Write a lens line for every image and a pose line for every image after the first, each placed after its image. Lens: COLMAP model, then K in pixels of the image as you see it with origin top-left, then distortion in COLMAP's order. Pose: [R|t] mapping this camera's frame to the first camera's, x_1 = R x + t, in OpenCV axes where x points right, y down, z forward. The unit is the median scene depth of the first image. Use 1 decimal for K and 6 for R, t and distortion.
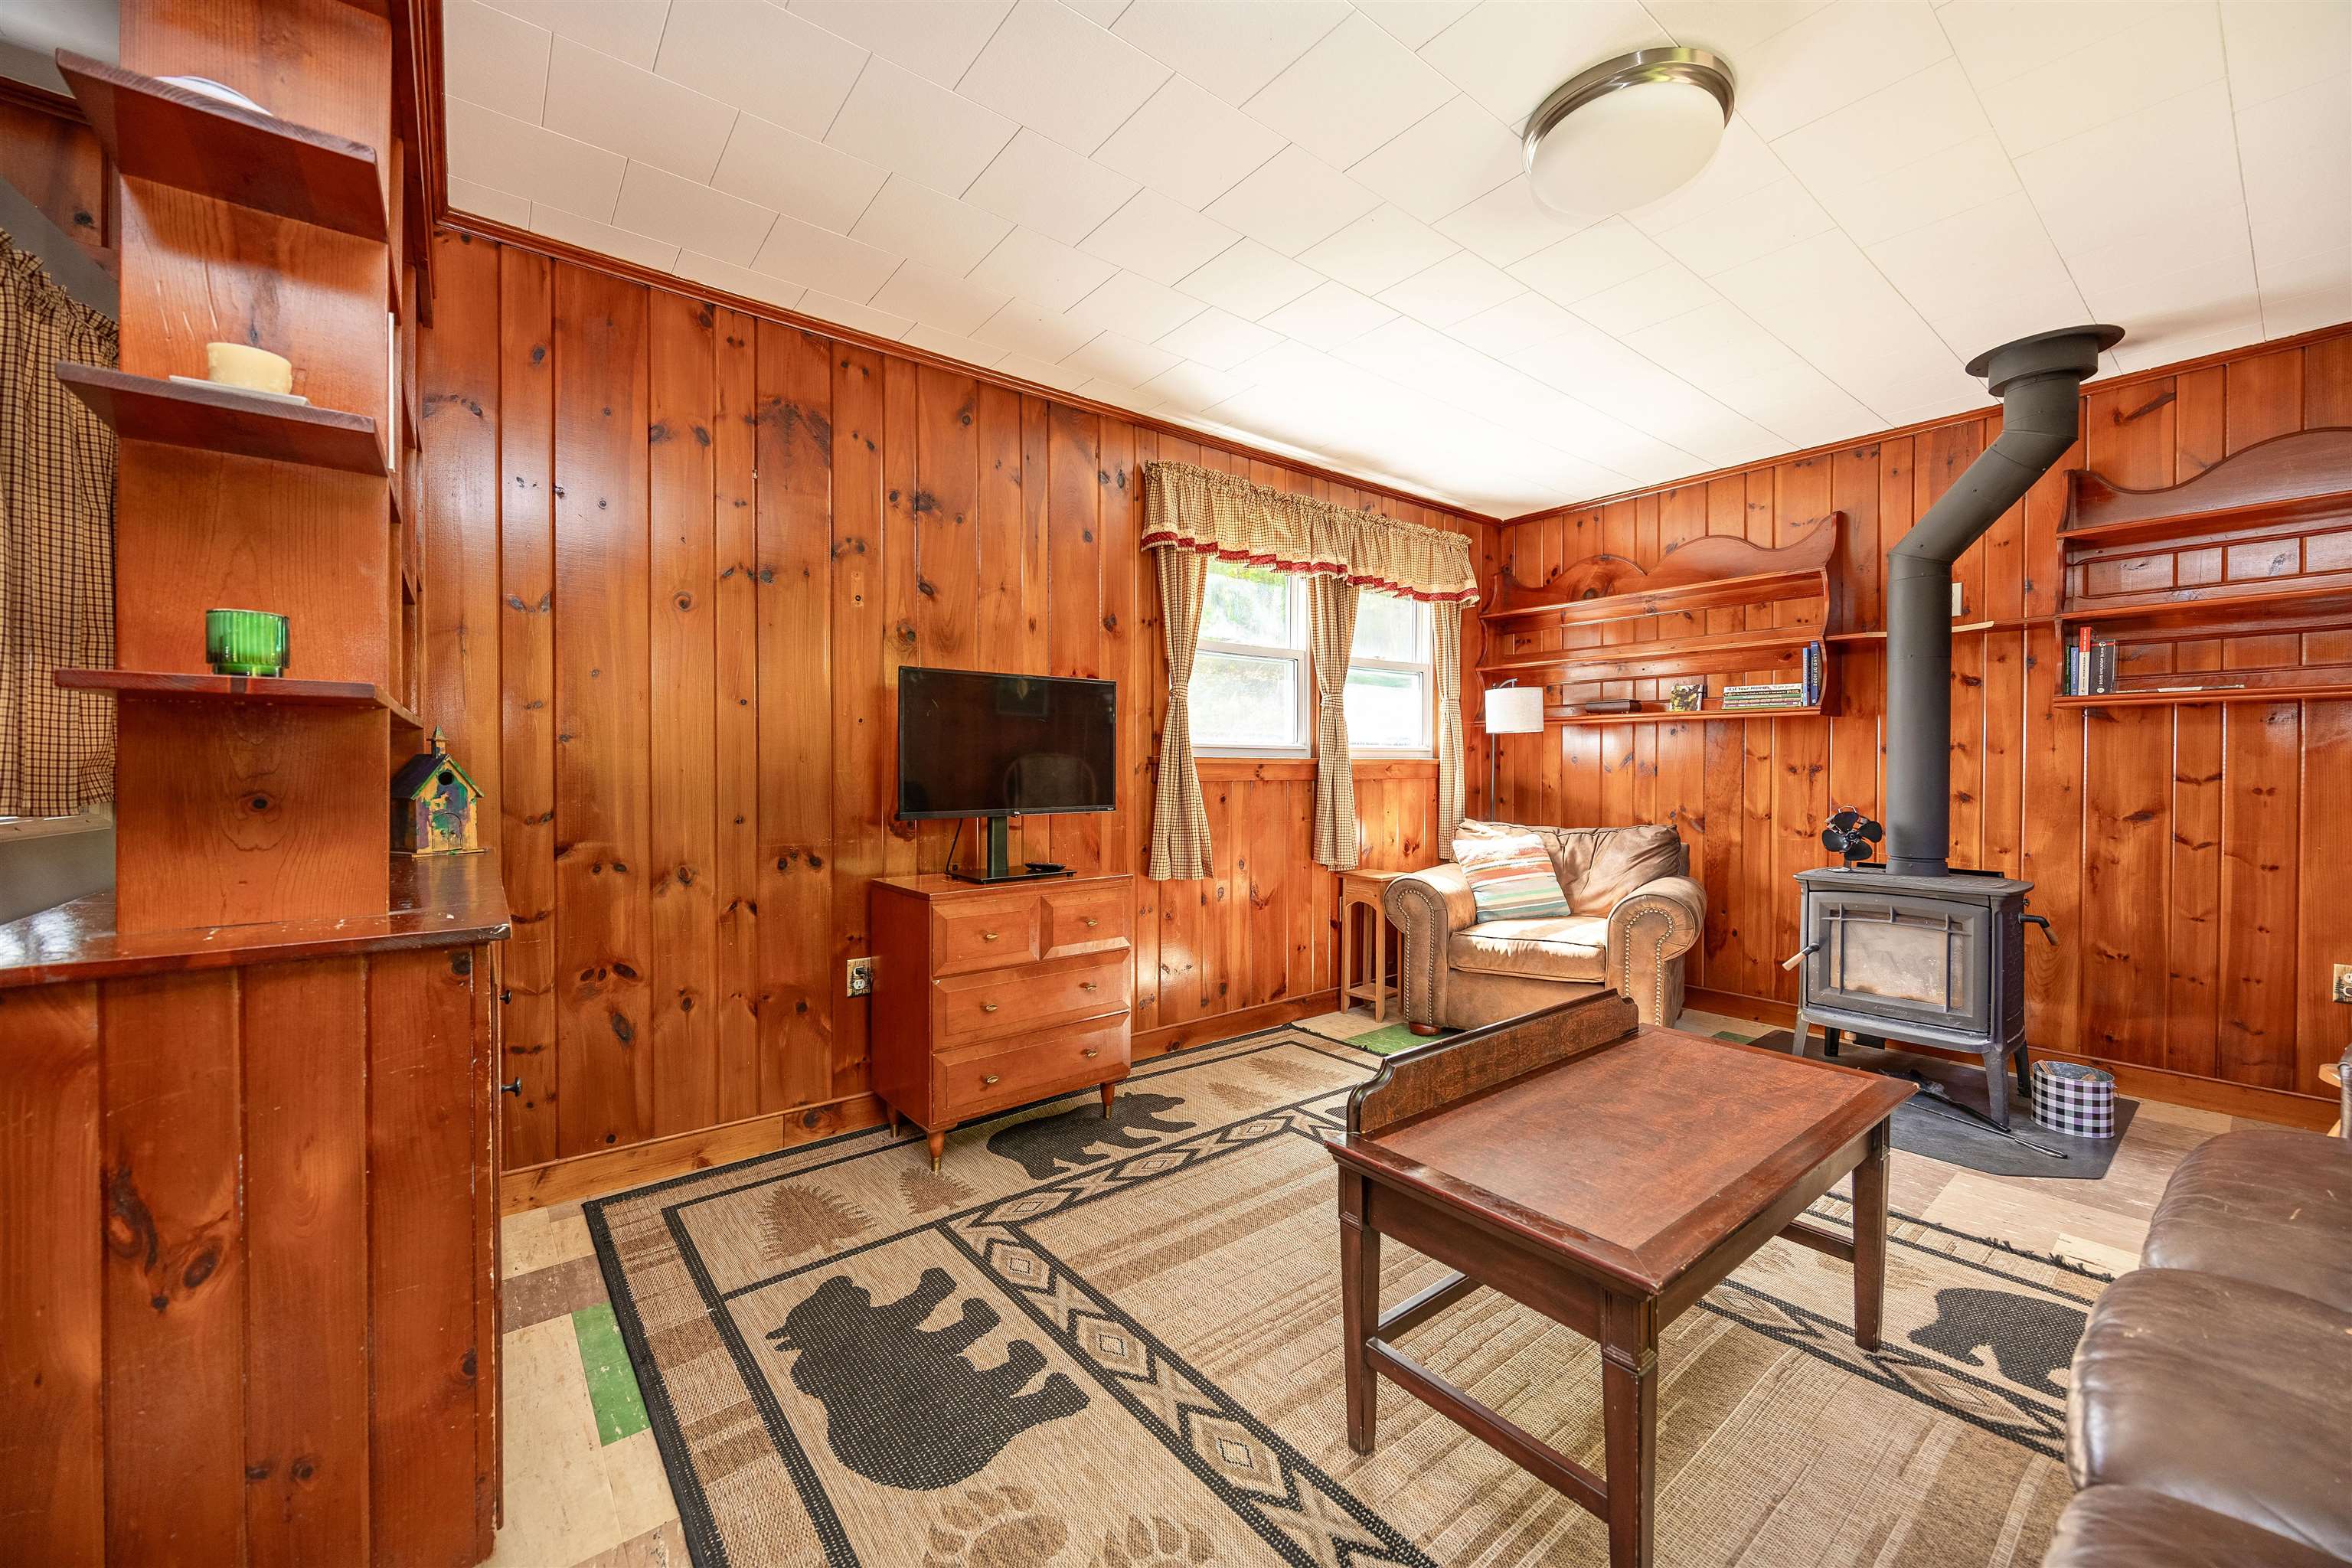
lens RADIAL K [[885.3, 0, 1171.7], [0, 885.3, 771.9], [0, 0, 1]] dist [-0.010613, -0.000012]
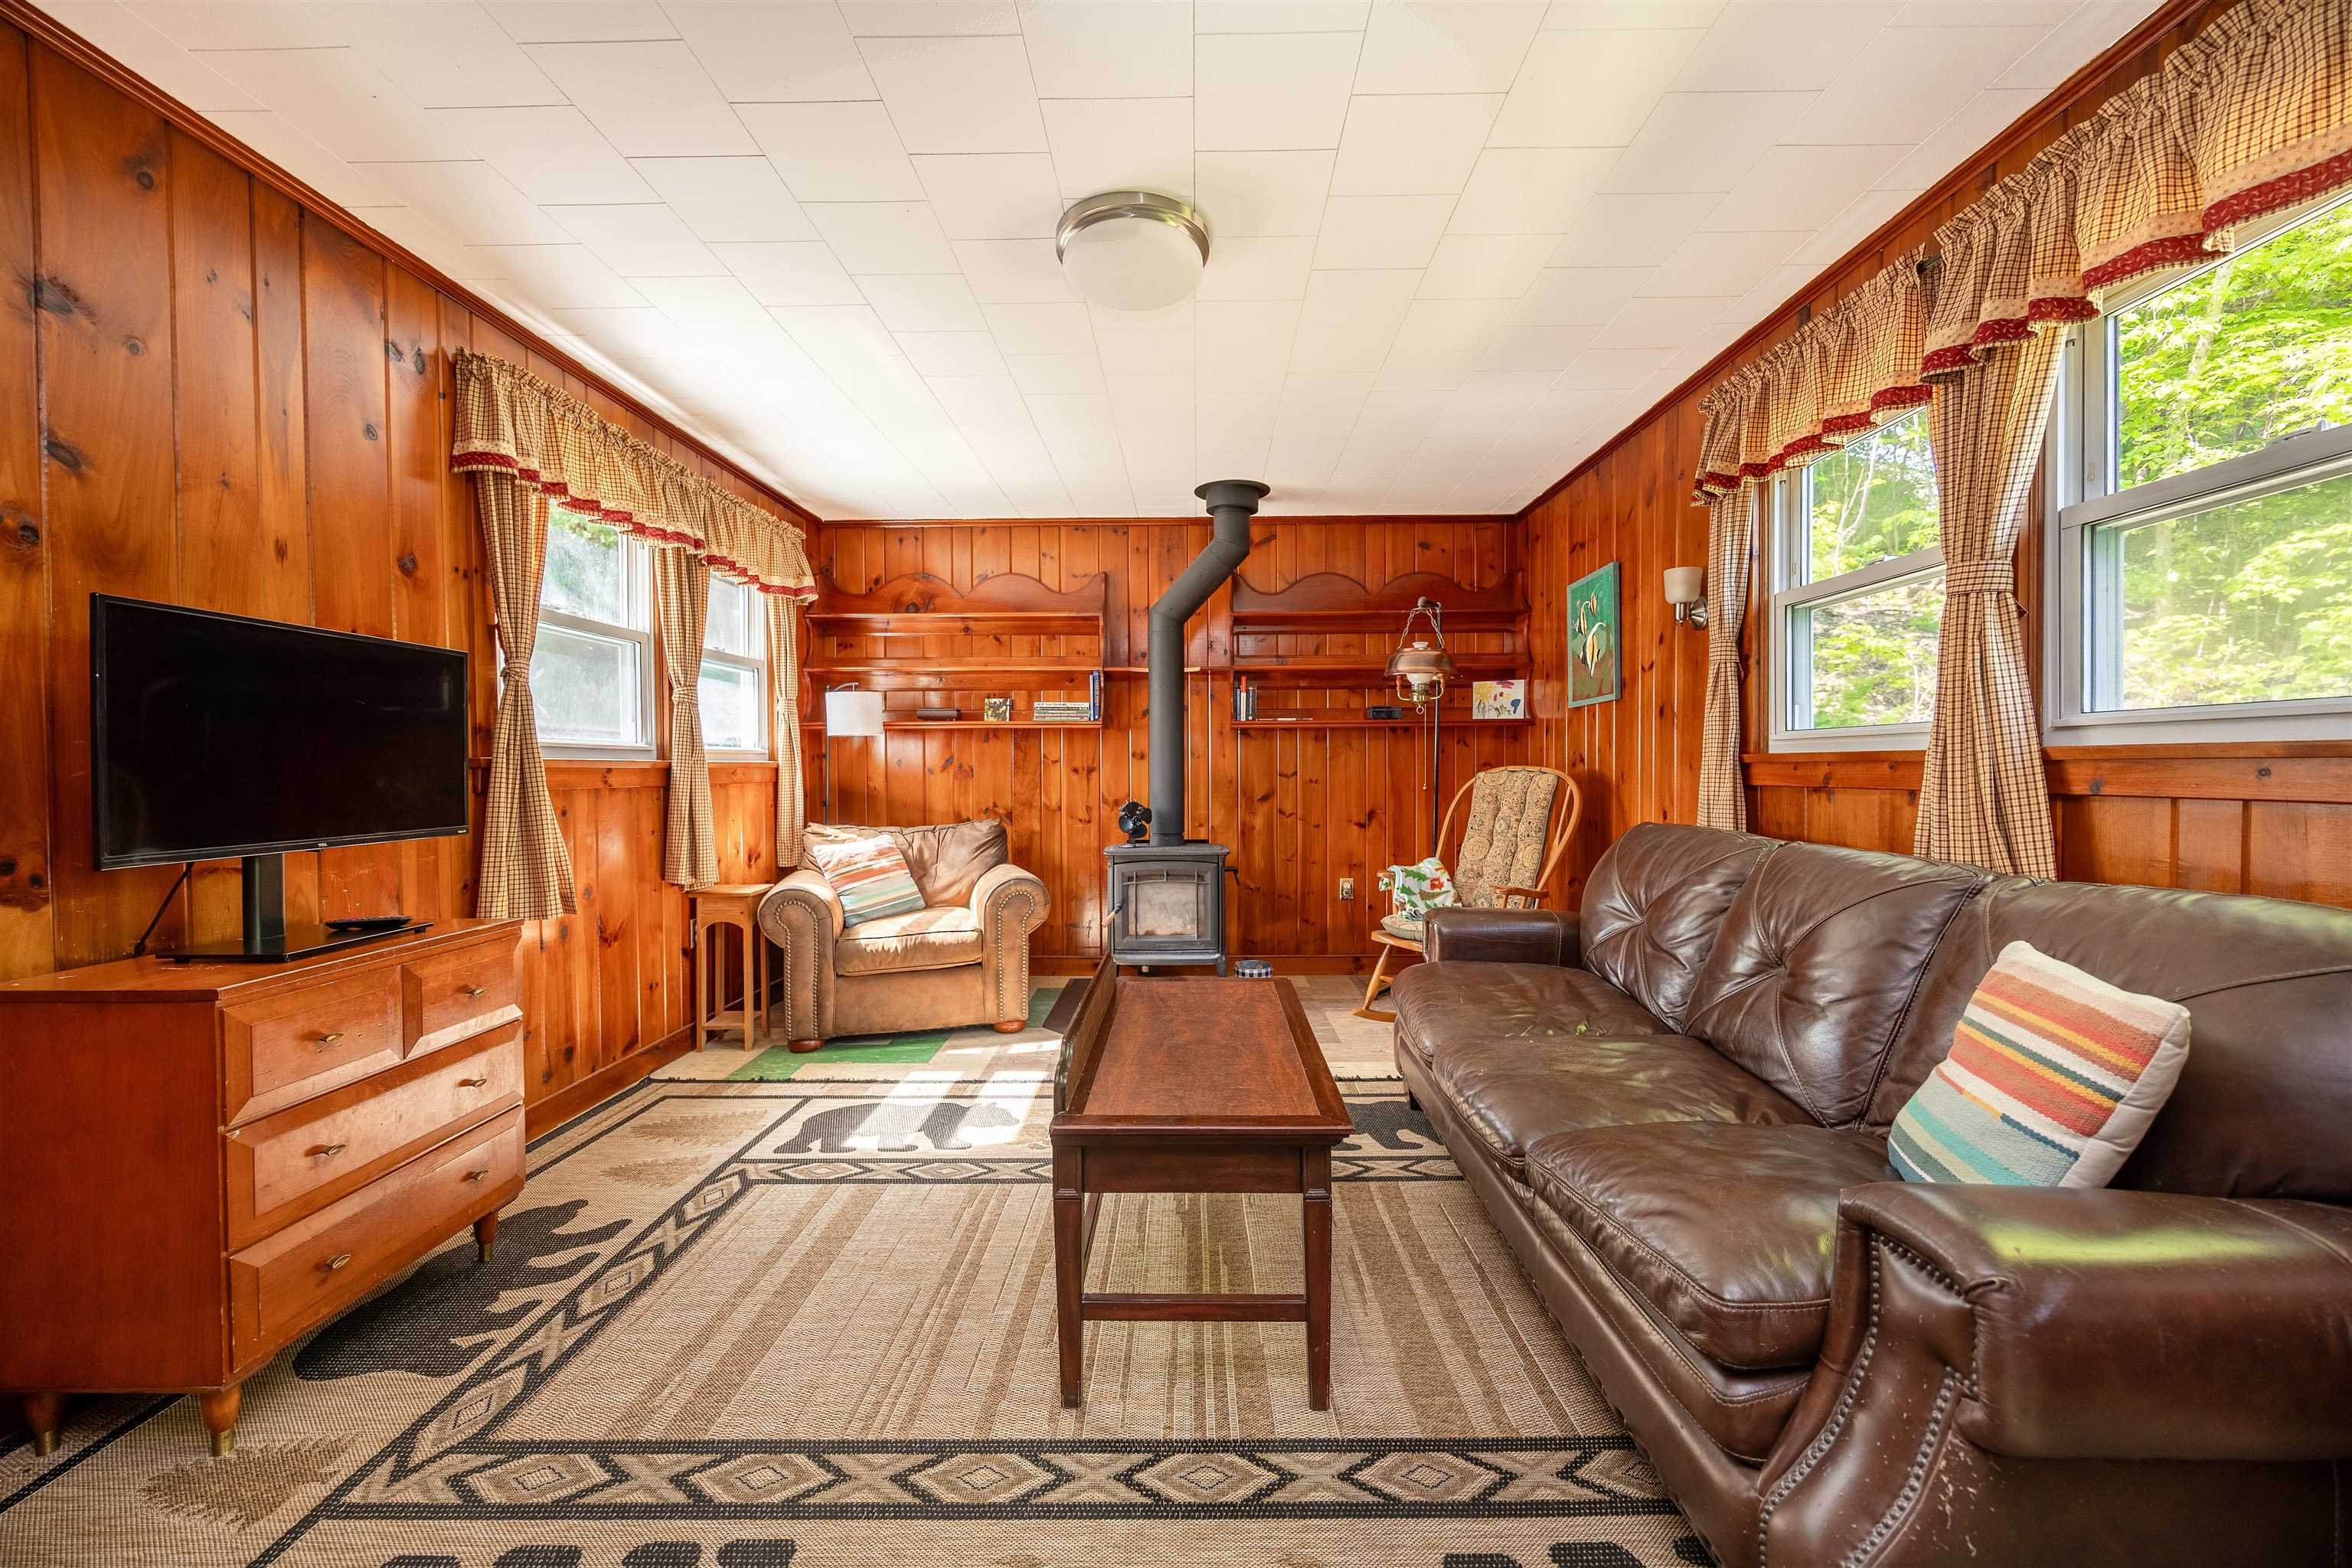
lens RADIAL K [[891.1, 0, 1183.9], [0, 891.1, 783.4], [0, 0, 1]] dist [-0.005480, -0.000015]
pose [[0.633223, -0.017657, 0.773768, -0.263021], [0.010410, 0.999844, 0.014297, -0.001337], [-0.773899, -0.000999, 0.633308, 0.103661]]
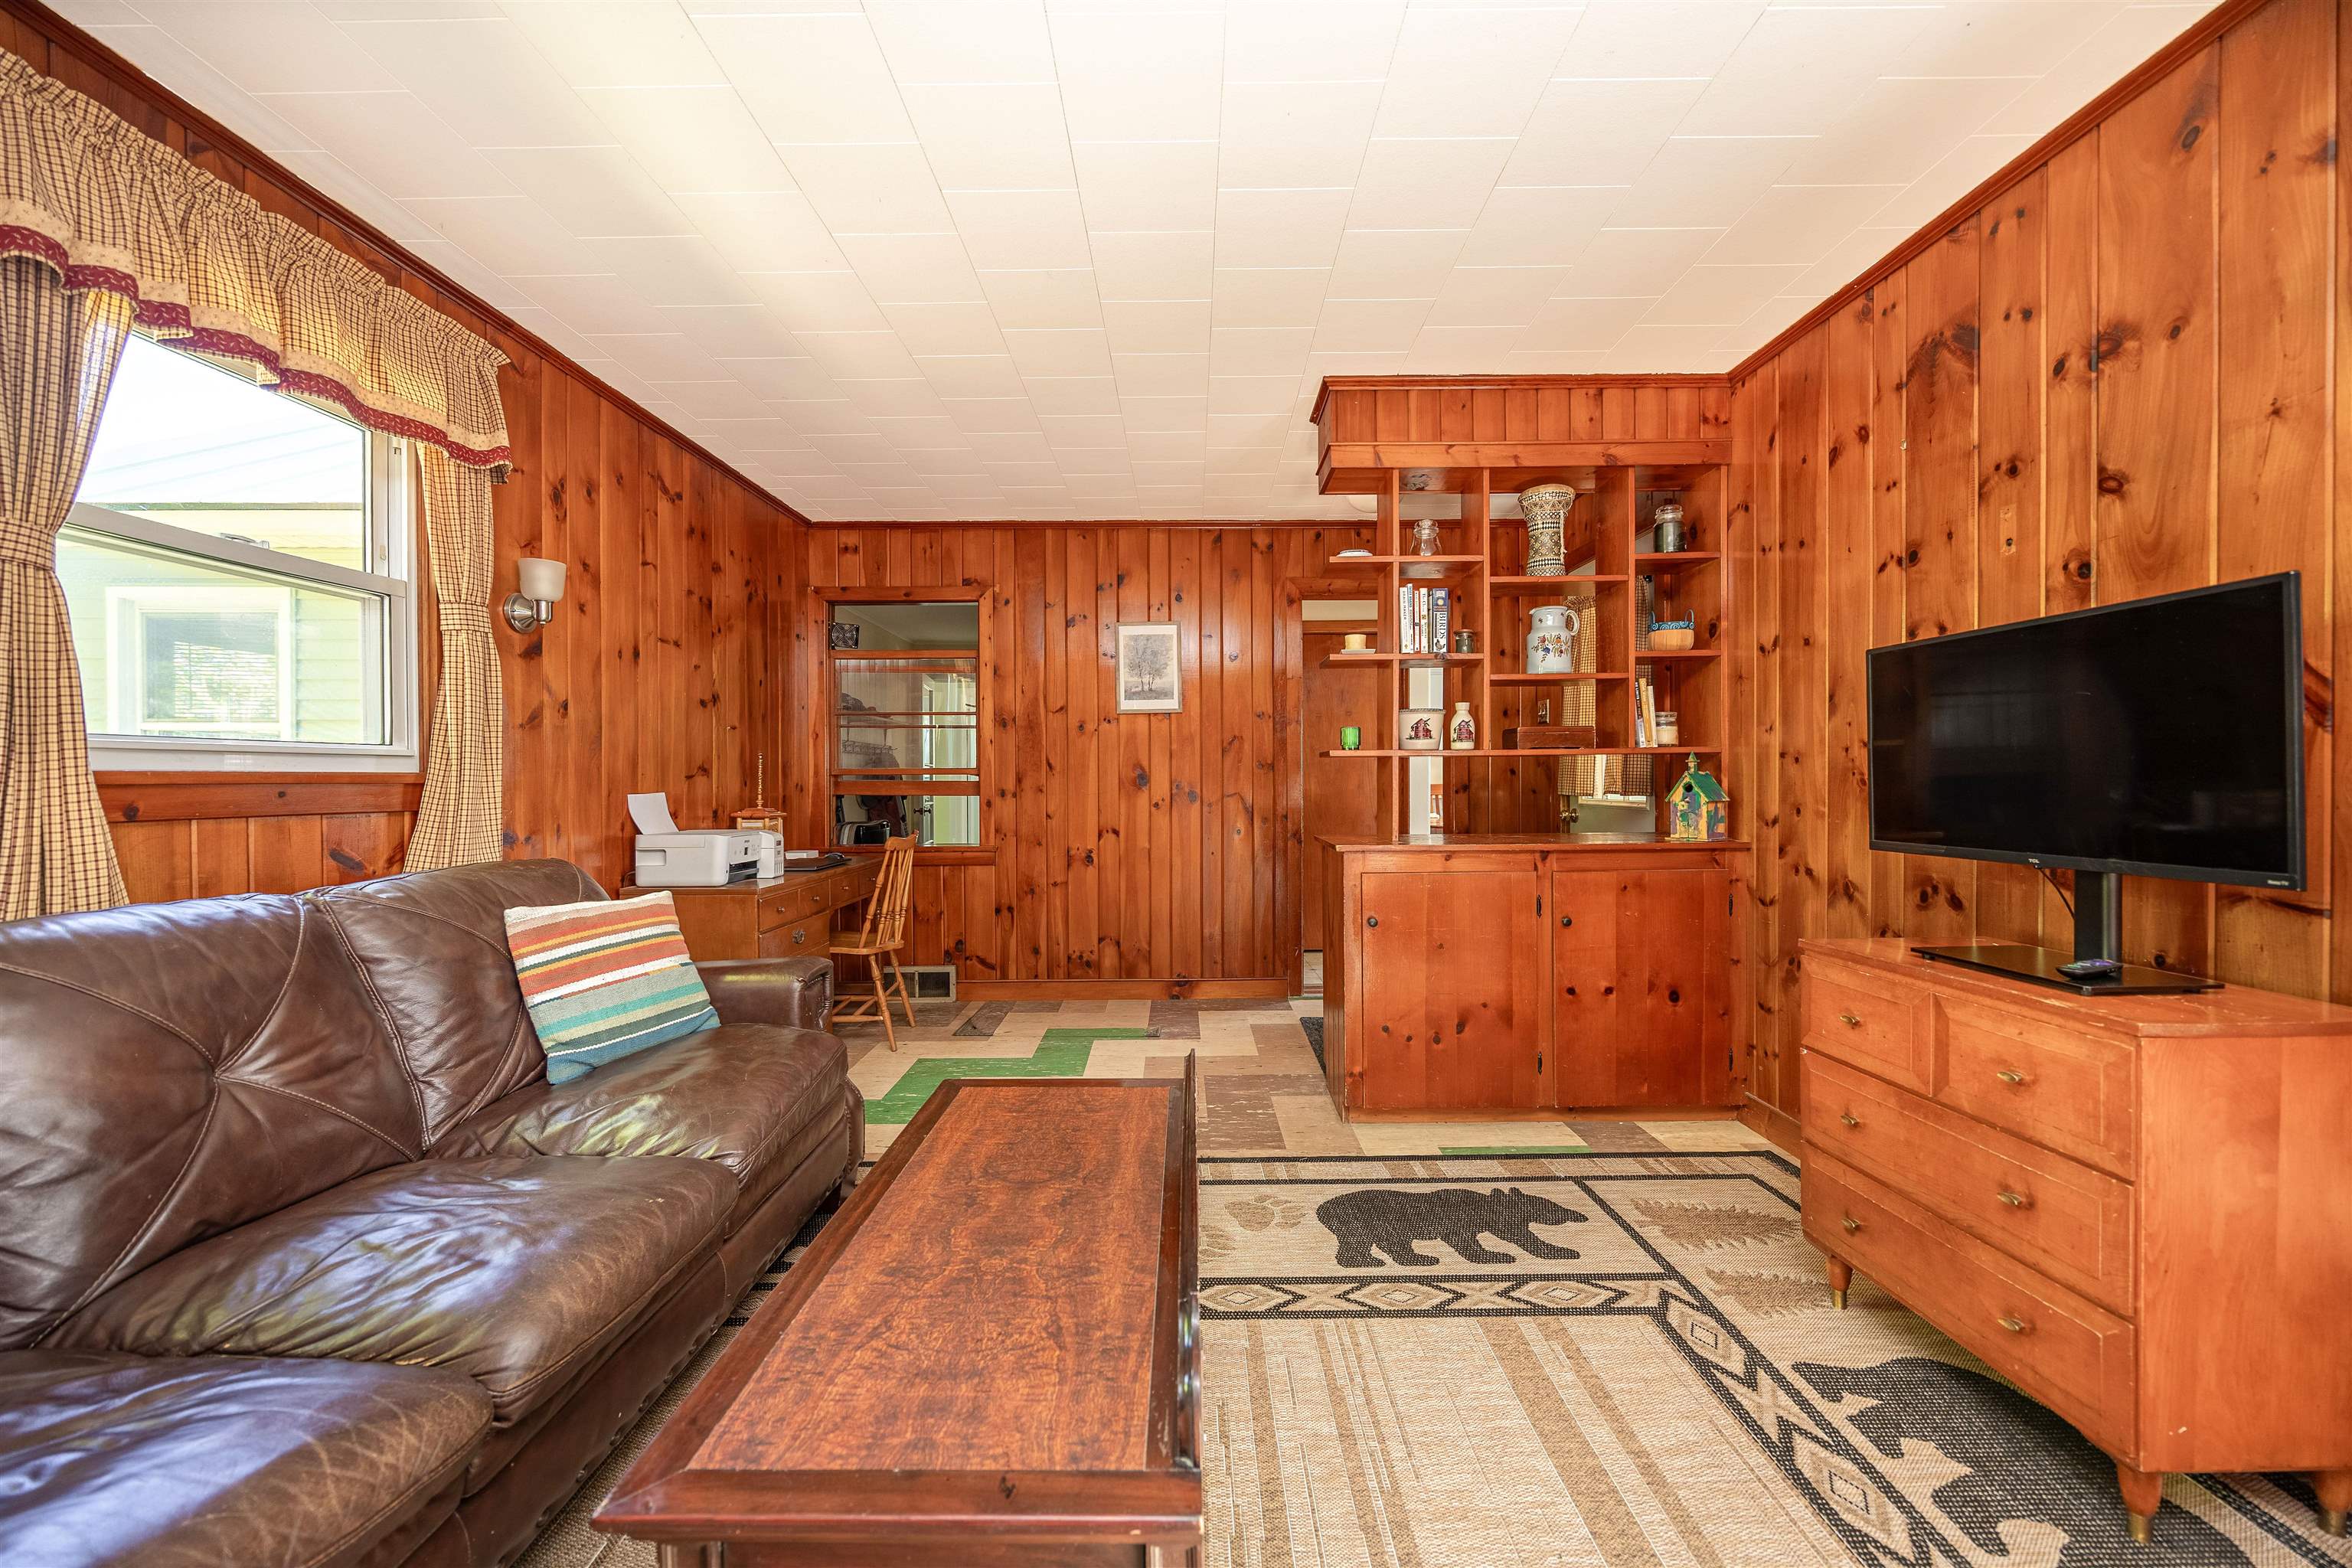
lens RADIAL K [[933.4, 0, 1185.9], [0, 933.4, 786.1], [0, 0, 1]] dist [-0.028849, -0.000017]
pose [[-0.627894, 0.006435, -0.778272, 0.597522], [-0.002686, 0.999942, 0.010436, -0.006202], [0.778294, 0.008643, -0.627841, 0.896299]]
